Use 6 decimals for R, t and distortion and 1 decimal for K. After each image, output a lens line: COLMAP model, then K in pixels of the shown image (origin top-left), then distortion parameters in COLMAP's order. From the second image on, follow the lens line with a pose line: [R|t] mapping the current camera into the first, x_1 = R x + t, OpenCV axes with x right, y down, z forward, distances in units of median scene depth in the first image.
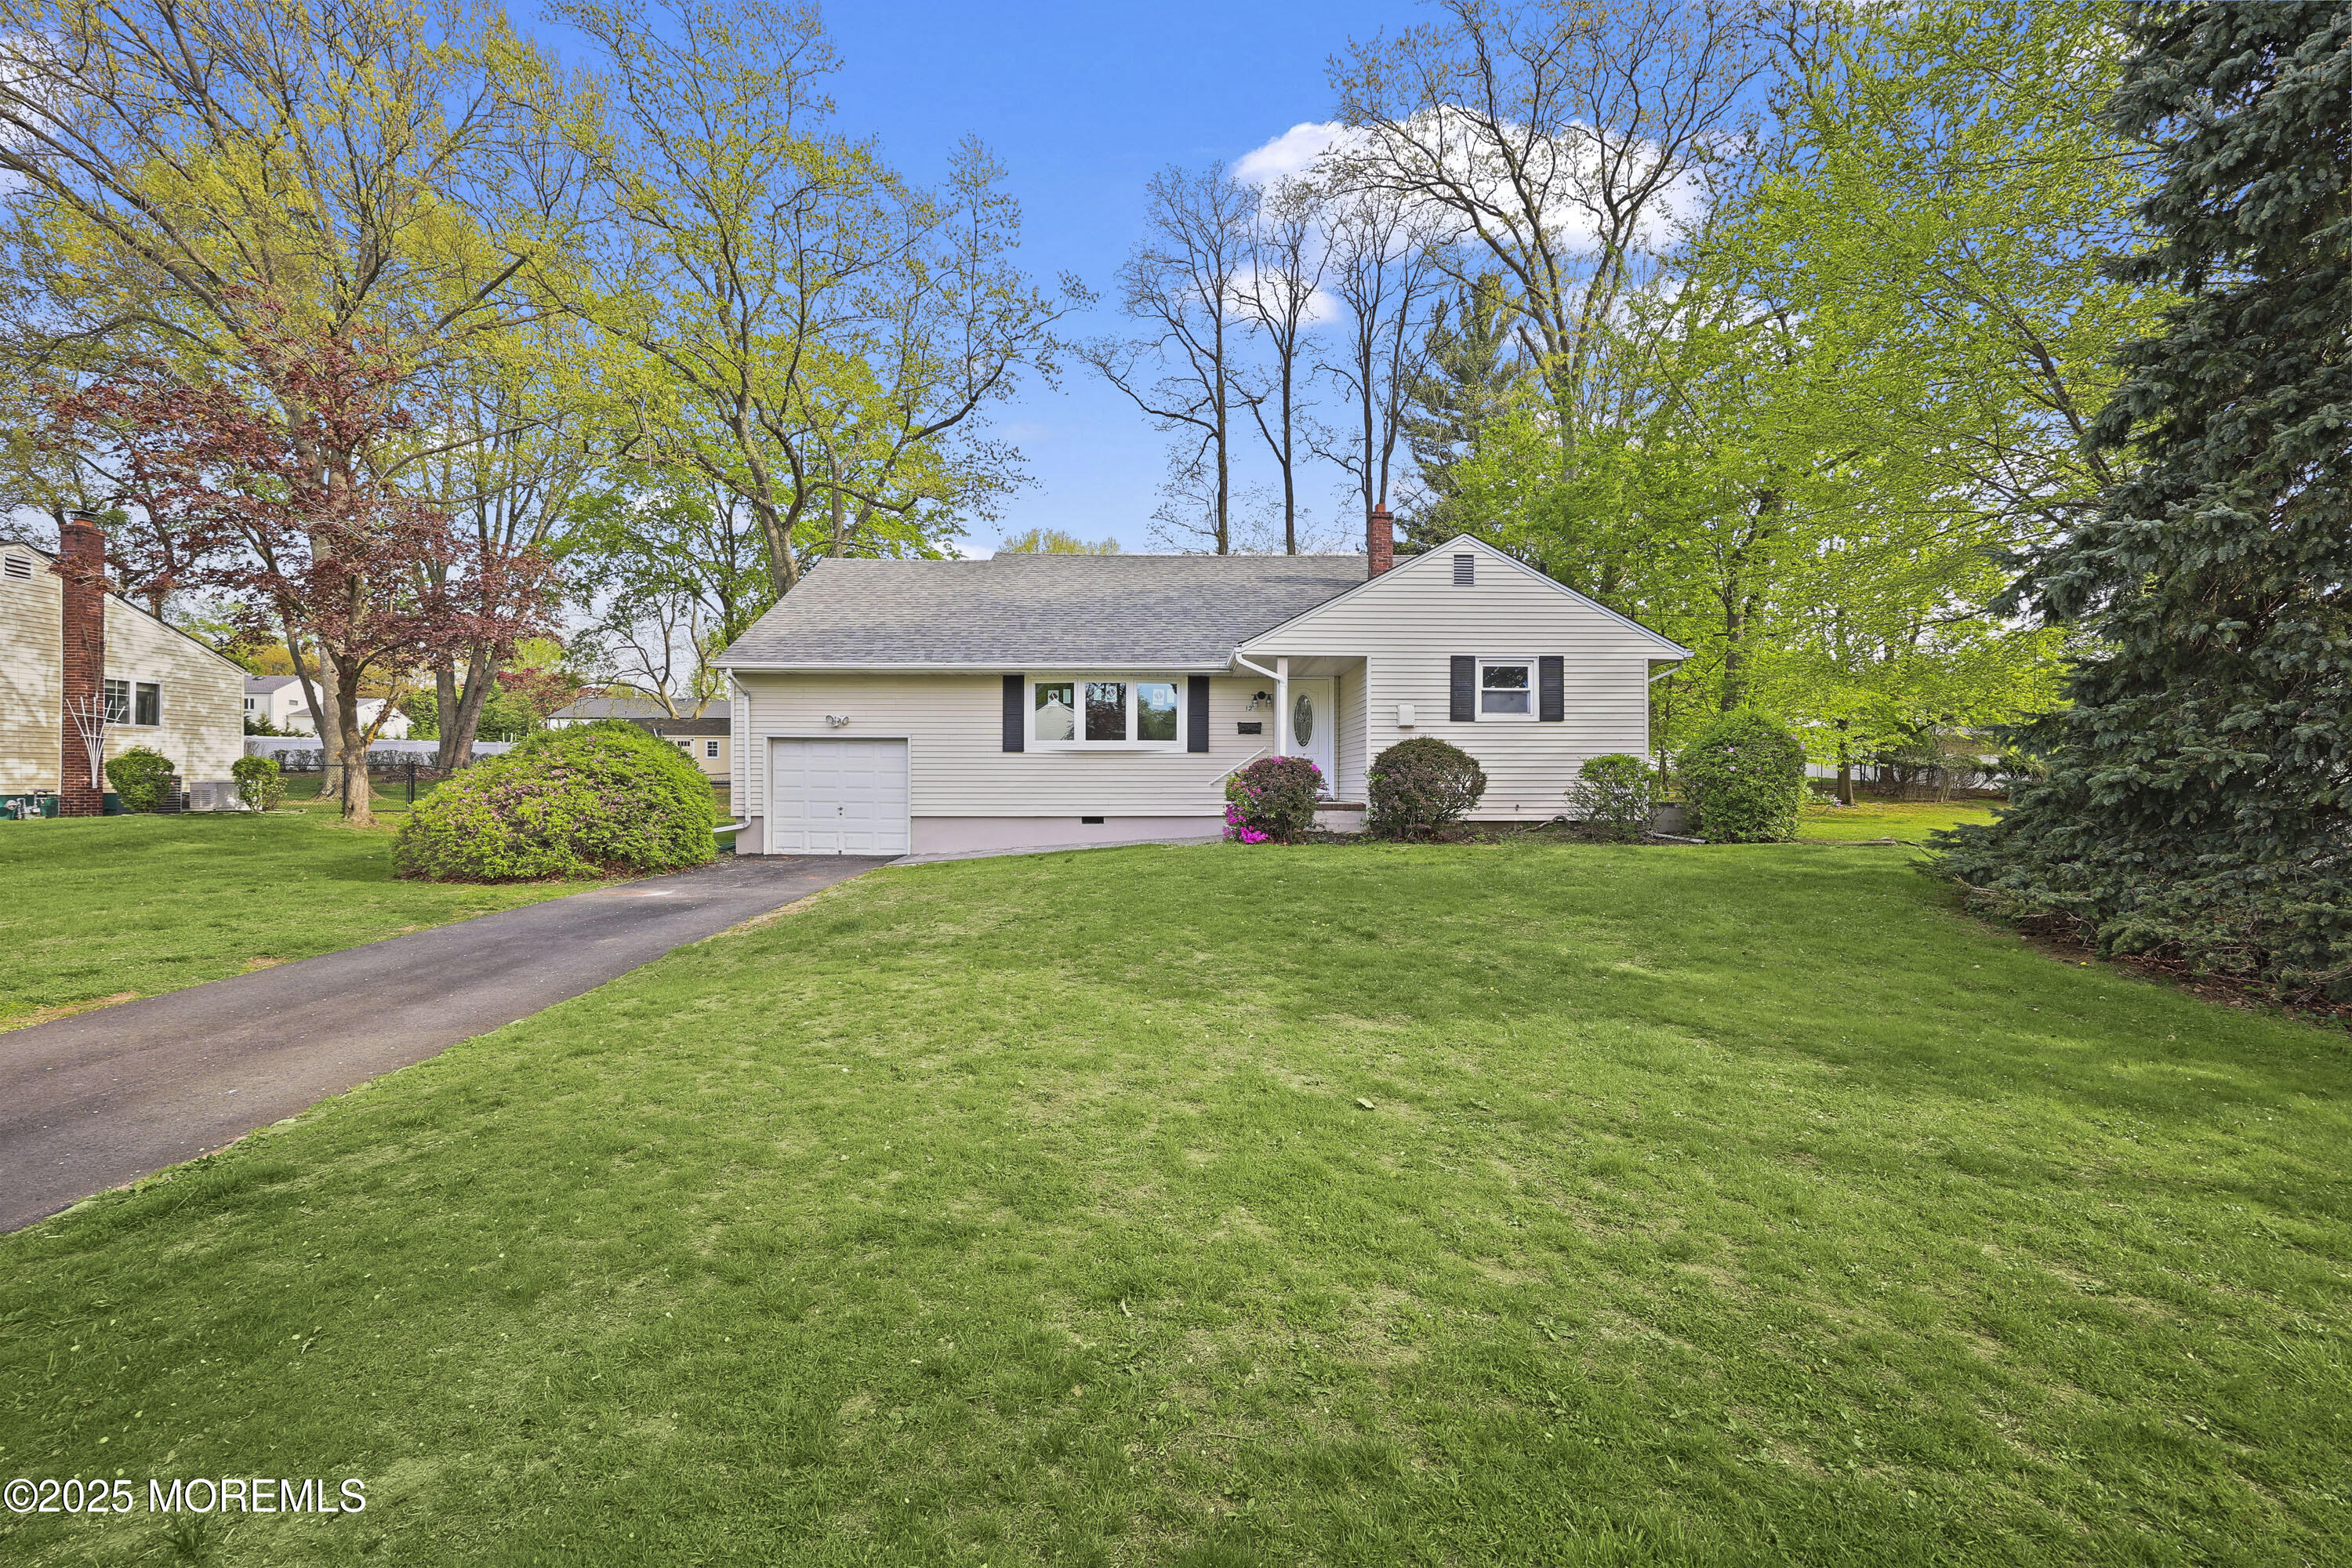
lens RADIAL K [[948.8, 0, 1177.5], [0, 948.8, 784.8], [0, 0, 1]] dist [0.001732, 0.000342]
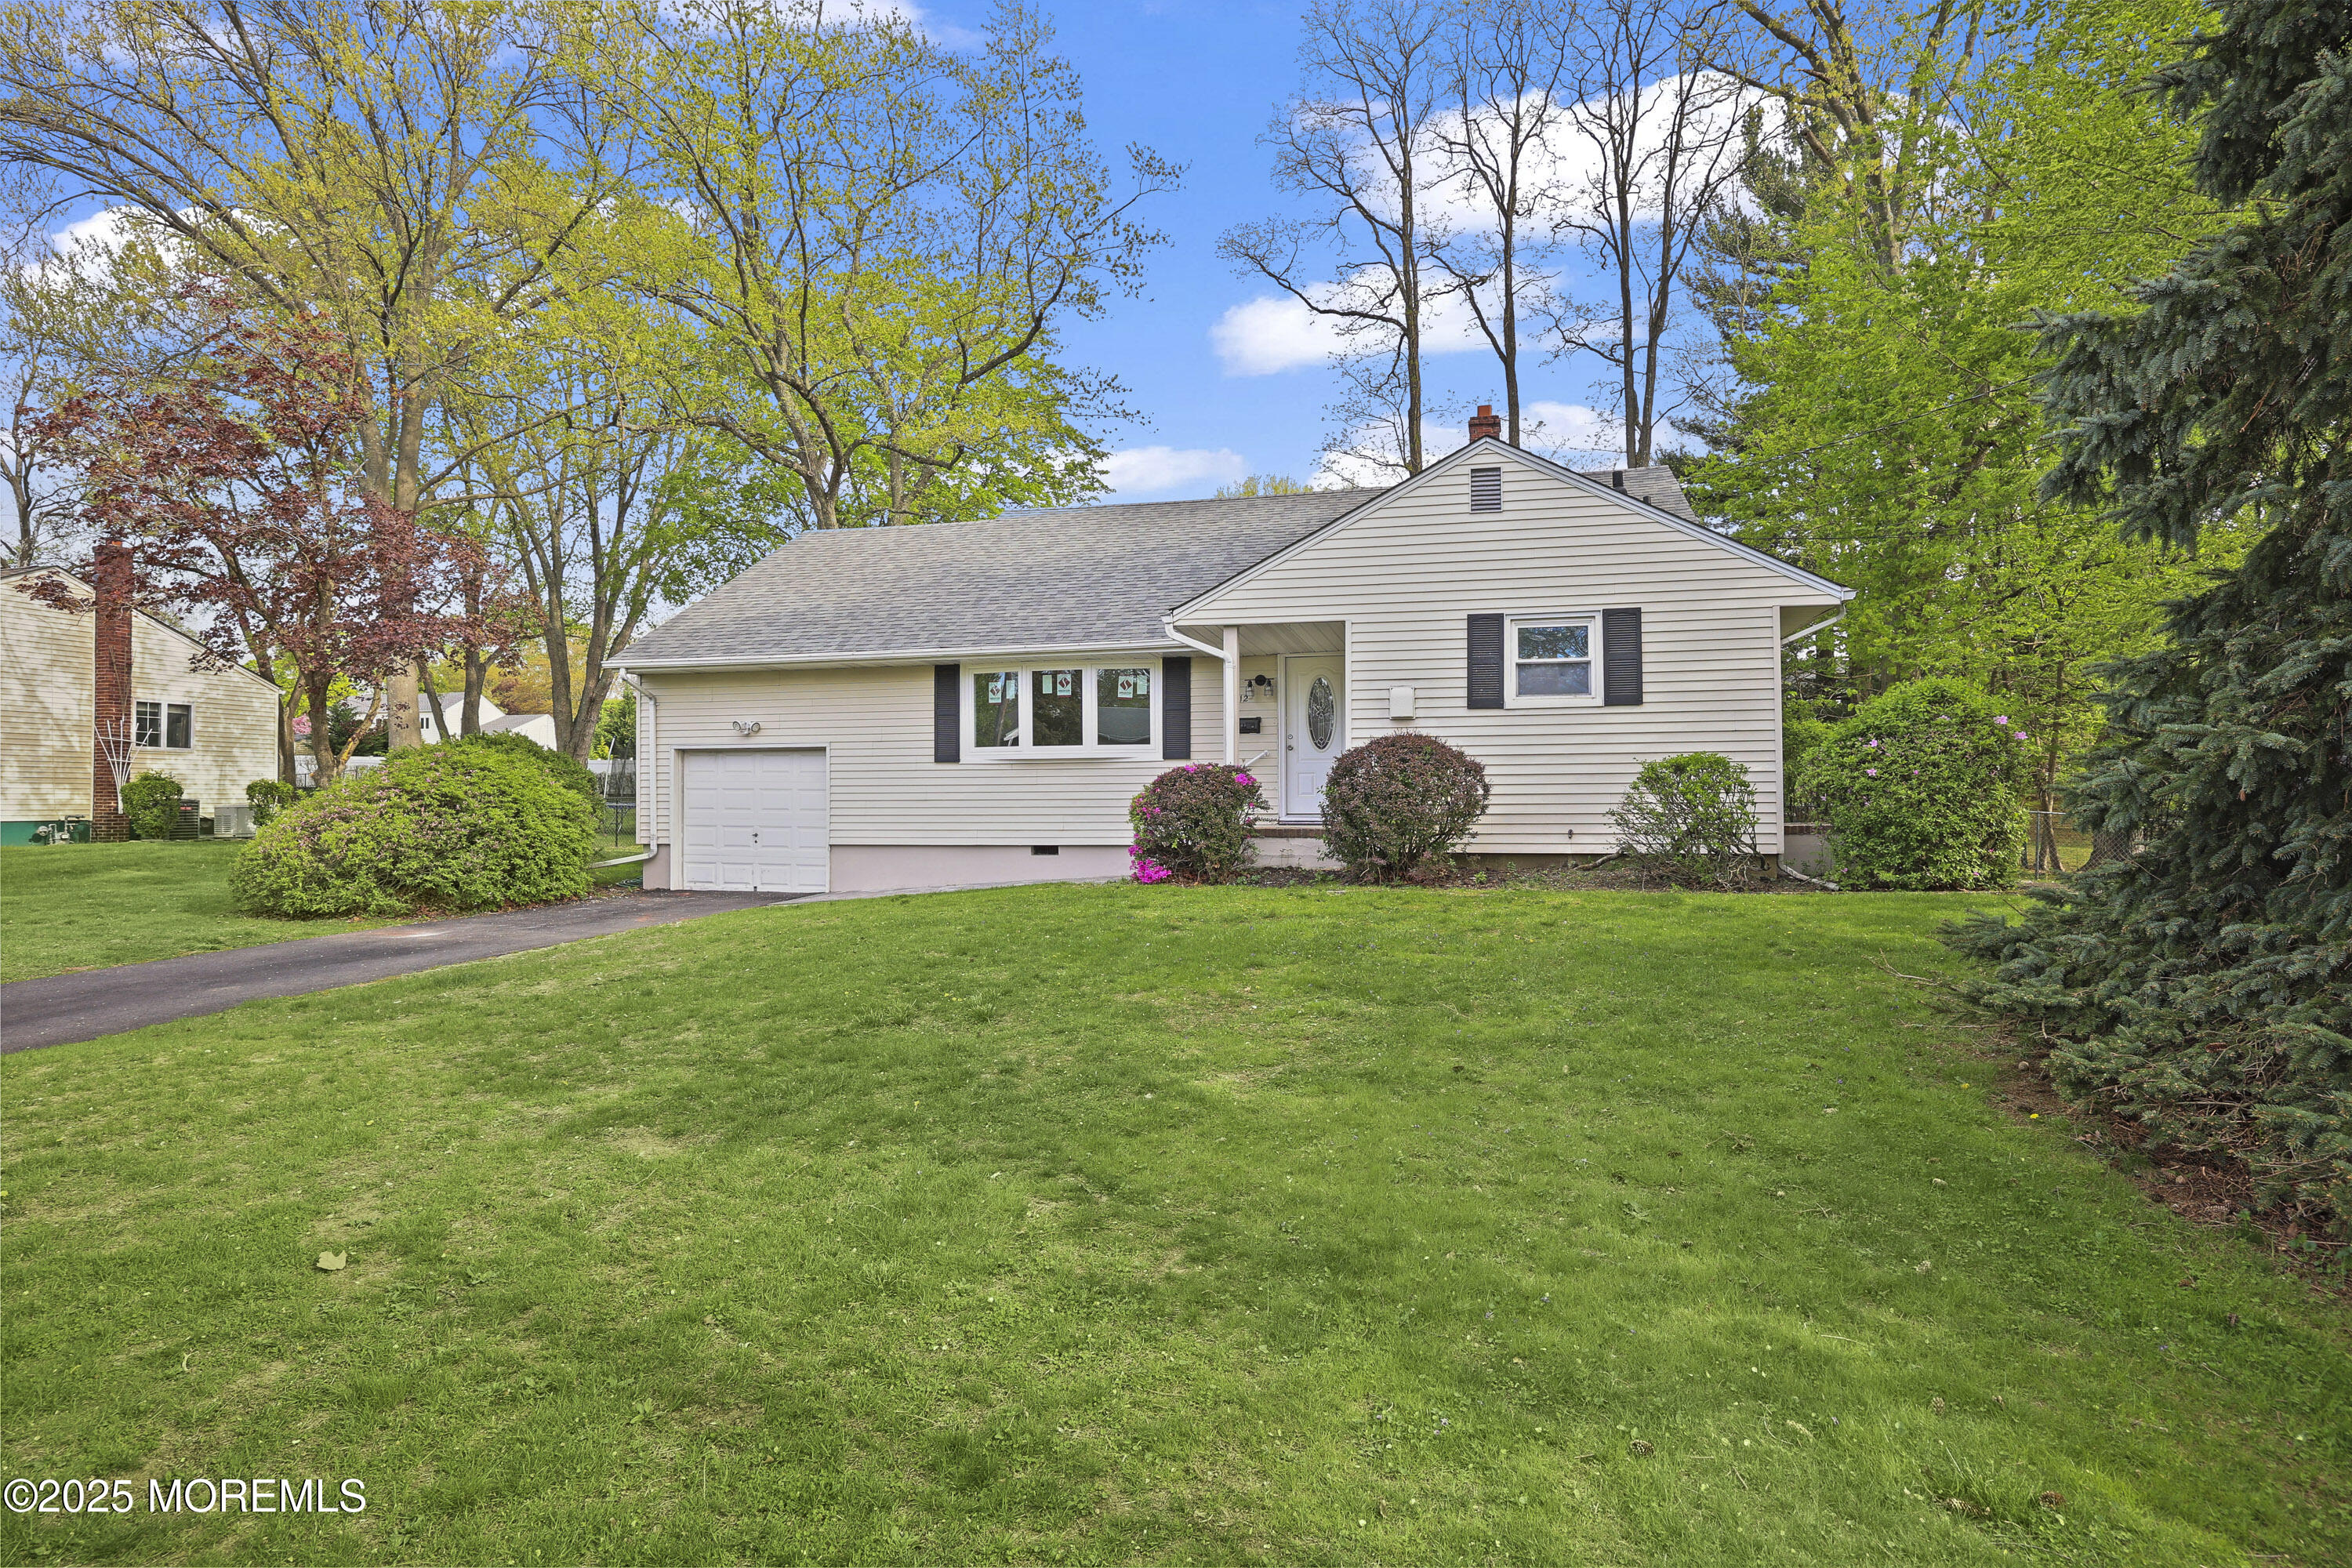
lens RADIAL K [[1223.3, 0, 1175.9], [0, 1223.3, 785.7], [0, 0, 1]] dist [0.003063, -0.000133]
pose [[0.966867, -0.009749, -0.255093, 0.268822], [0.006030, 0.999864, -0.015358, 0.001148], [0.255208, 0.013311, 0.966795, 0.073393]]
